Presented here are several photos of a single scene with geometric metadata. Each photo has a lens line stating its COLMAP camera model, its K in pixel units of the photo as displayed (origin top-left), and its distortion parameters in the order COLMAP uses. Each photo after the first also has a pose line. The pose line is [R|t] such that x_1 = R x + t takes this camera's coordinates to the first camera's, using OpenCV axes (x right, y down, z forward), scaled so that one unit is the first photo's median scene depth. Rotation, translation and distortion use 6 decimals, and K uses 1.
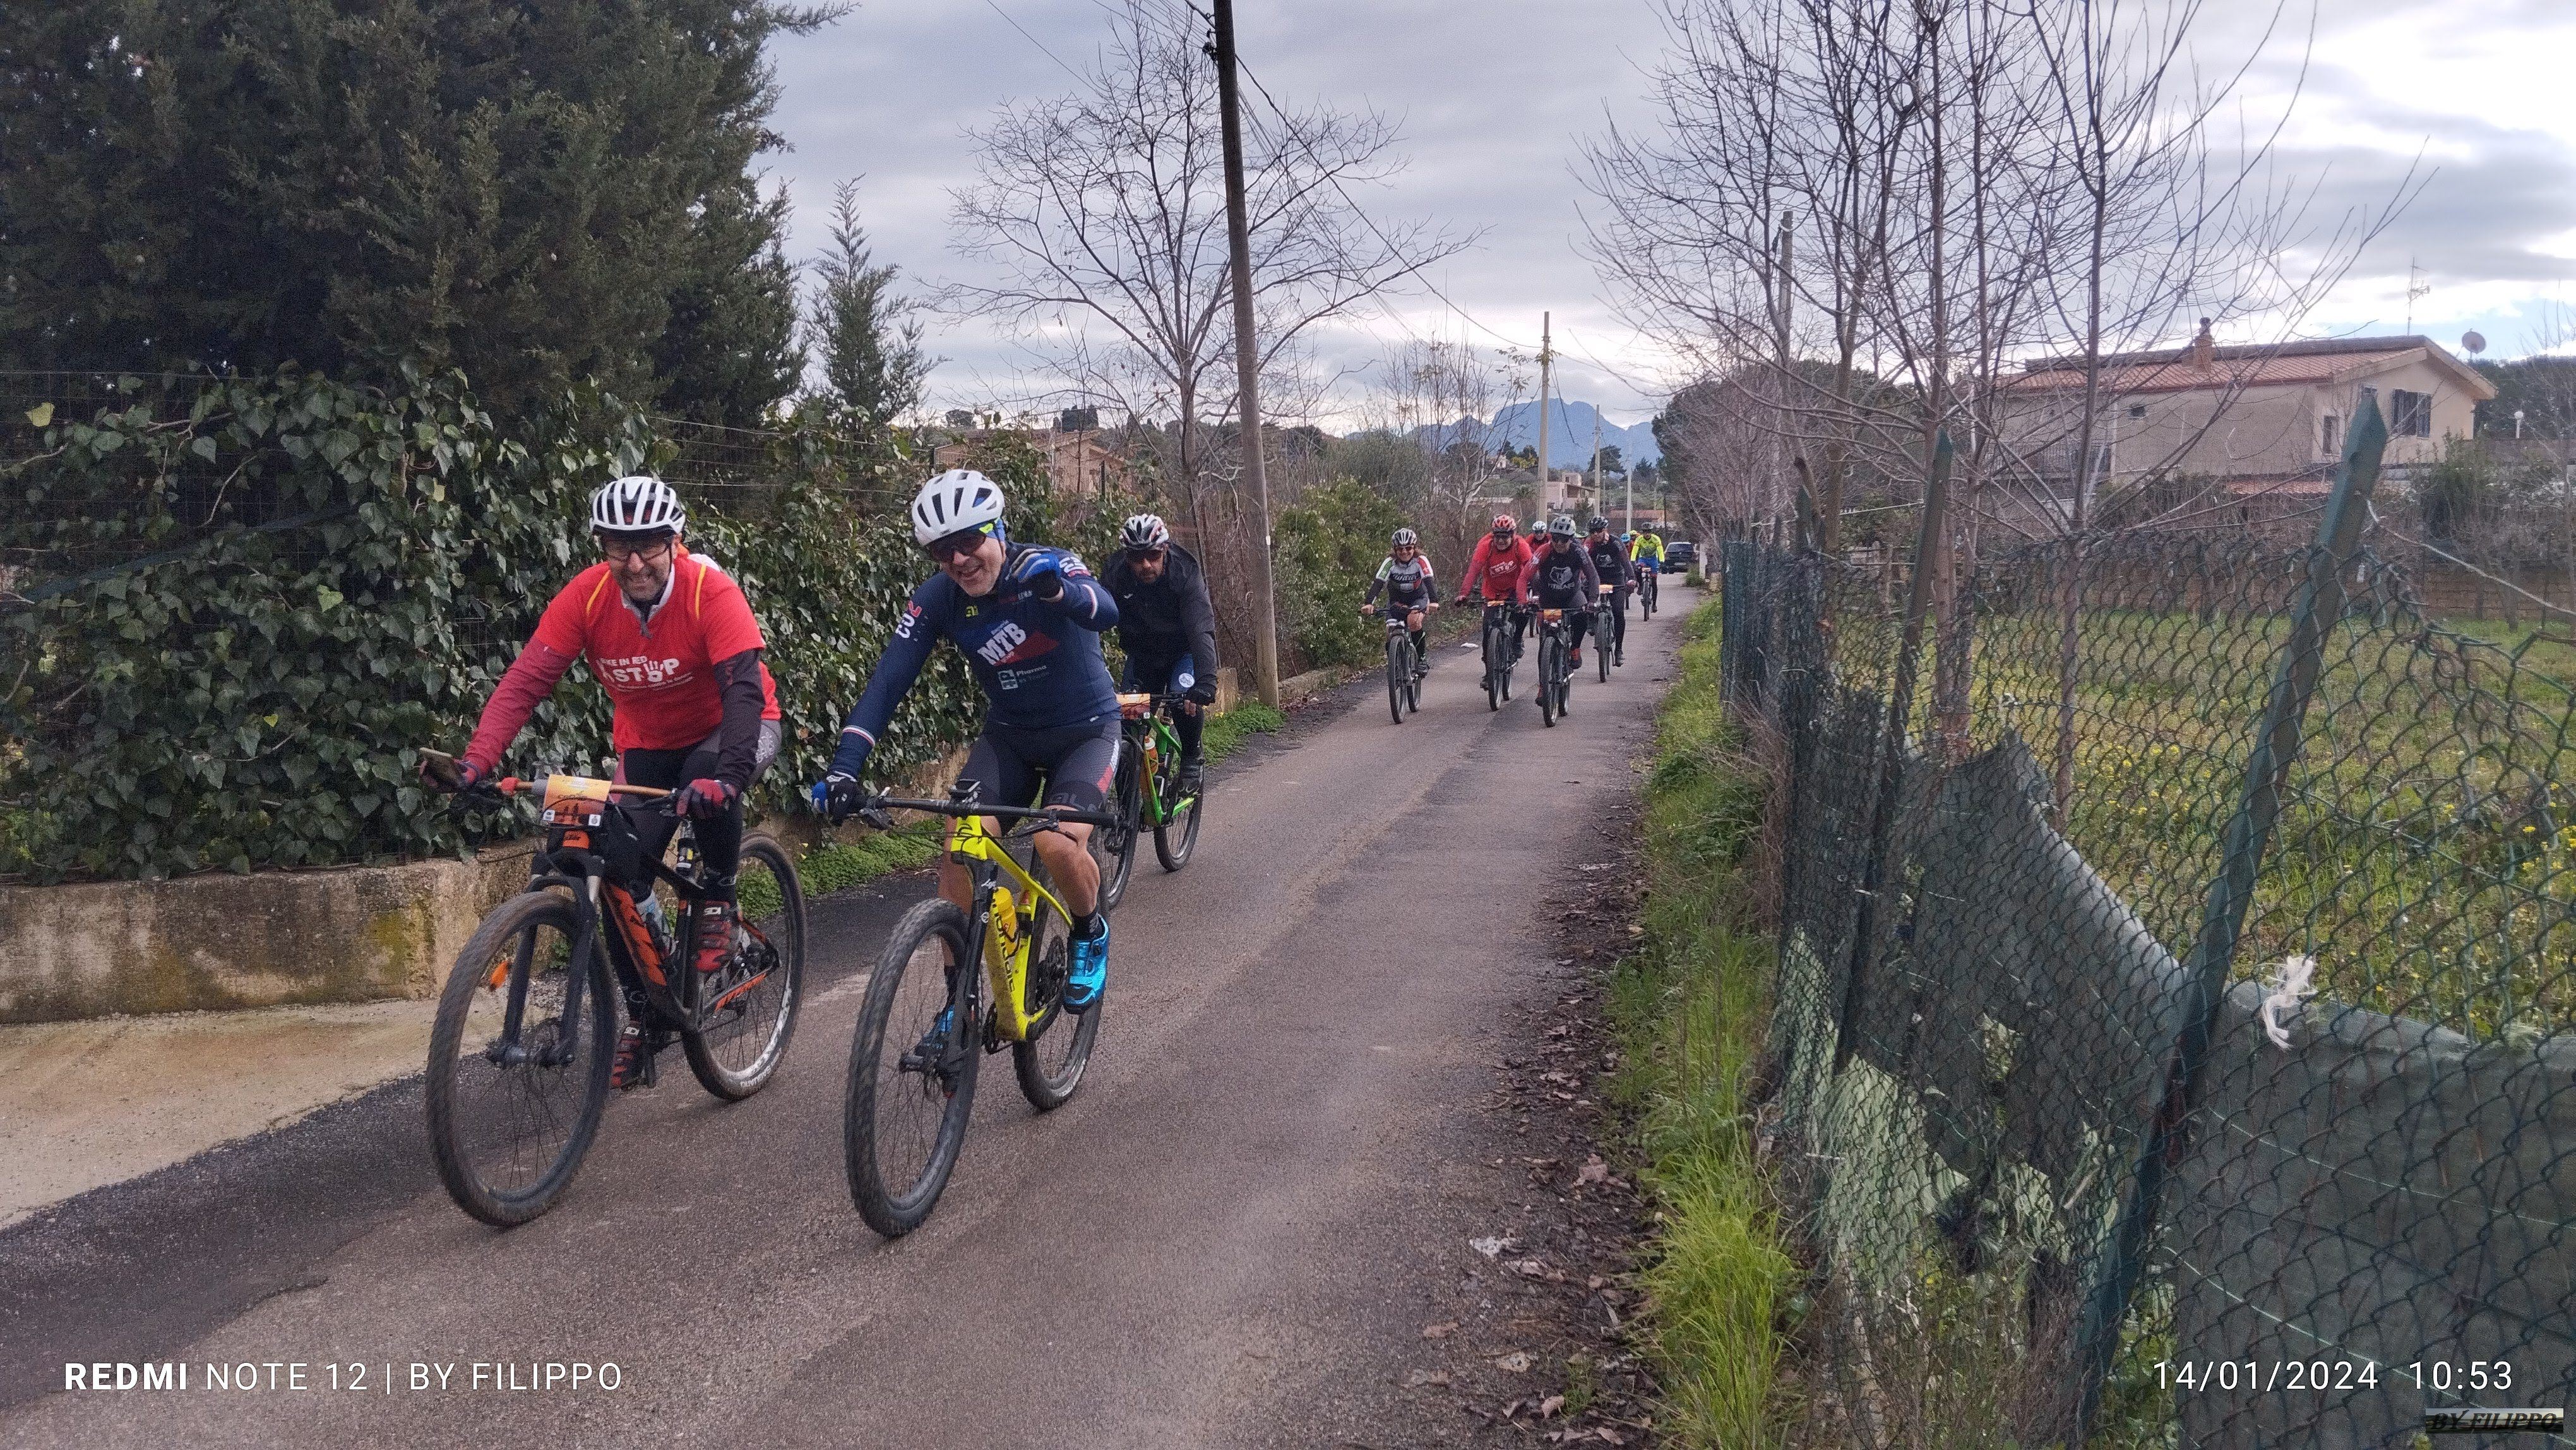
lens RADIAL K [[3076.4, 0, 1607.8], [0, 3076.4, 774.7], [0, 0, 1]] dist [0.077257, -0.283527]
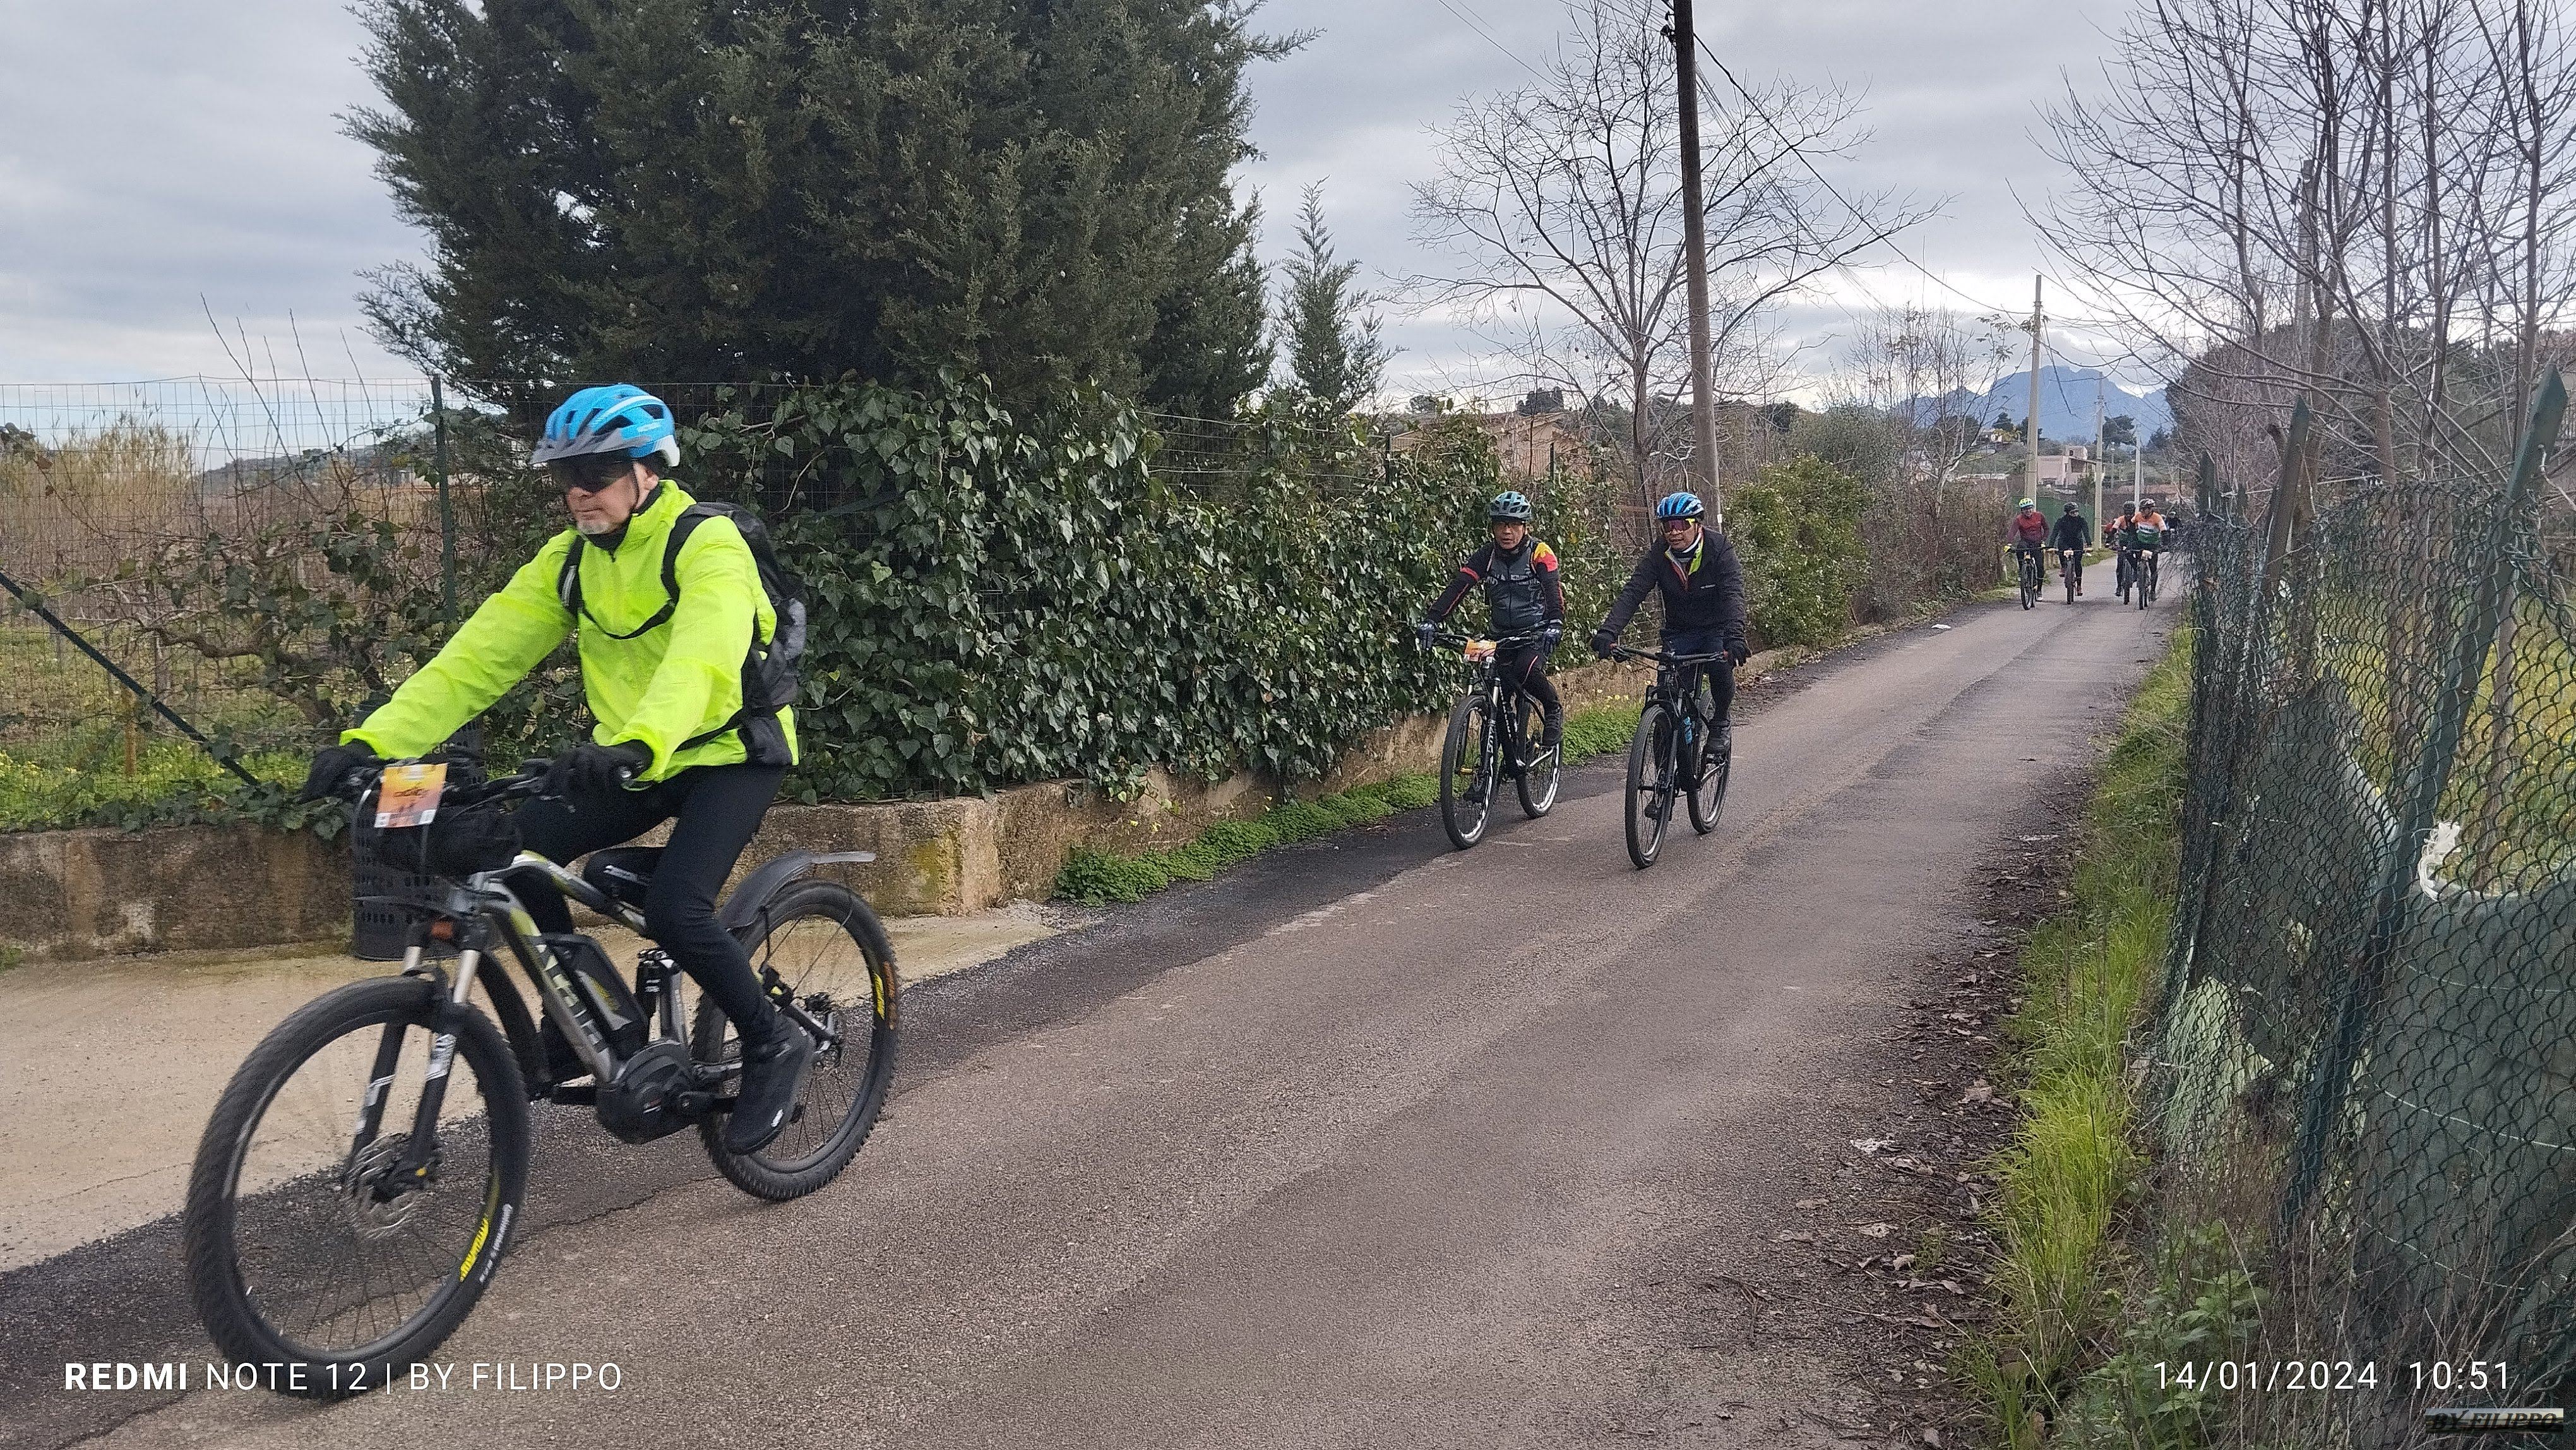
lens RADIAL K [[3863.7, 0, 1128.1], [0, 3863.7, 848.9], [0, 0, 1]] dist [0.190133, -1.641693]
pose [[0.958148, 0.008609, -0.286145, 0.096568], [-0.008308, 0.999963, 0.002266, 0.042917], [0.286154, 0.000206, 0.958184, -0.374679]]
